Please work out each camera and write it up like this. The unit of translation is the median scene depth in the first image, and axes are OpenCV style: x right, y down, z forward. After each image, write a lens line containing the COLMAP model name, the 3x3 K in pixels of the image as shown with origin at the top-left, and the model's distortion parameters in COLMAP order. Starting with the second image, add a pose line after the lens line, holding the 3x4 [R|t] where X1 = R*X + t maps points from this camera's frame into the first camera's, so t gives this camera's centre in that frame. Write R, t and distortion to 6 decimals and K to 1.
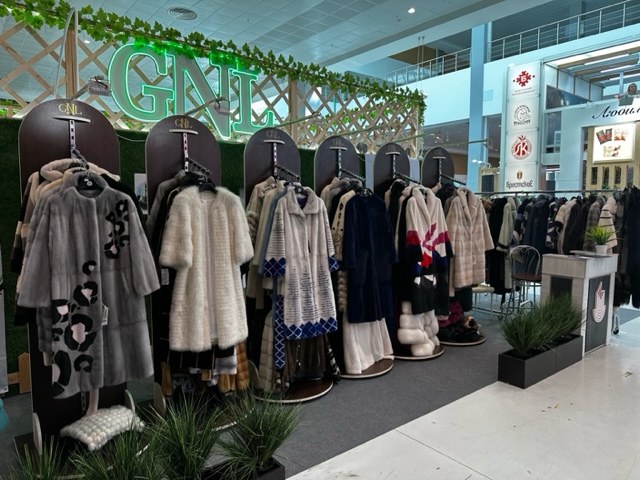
lens RADIAL K [[448.8, 0, 322.4], [0, 448.8, 238.0], [0, 0, 1]] dist [0.012479, -0.001986]
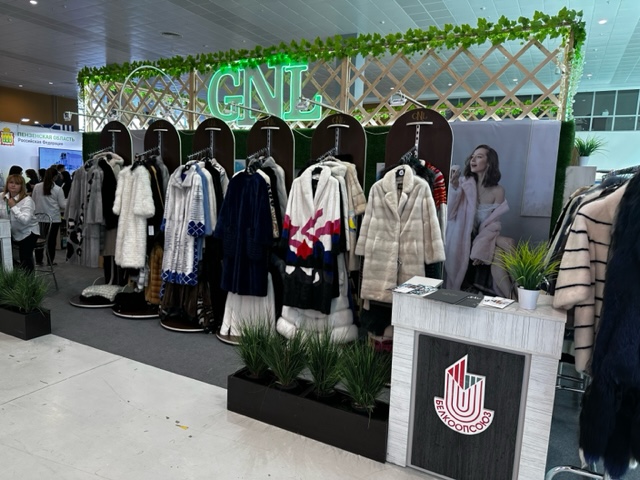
lens RADIAL K [[448.8, 0, 322.5], [0, 448.8, 243.6], [0, 0, 1]] dist [0.012479, -0.001986]
pose [[0.394232, 0.141225, -0.908095, 1.019764], [-0.109303, 0.988314, 0.106249, -0.057551], [0.912488, 0.057371, 0.405061, 0.676968]]
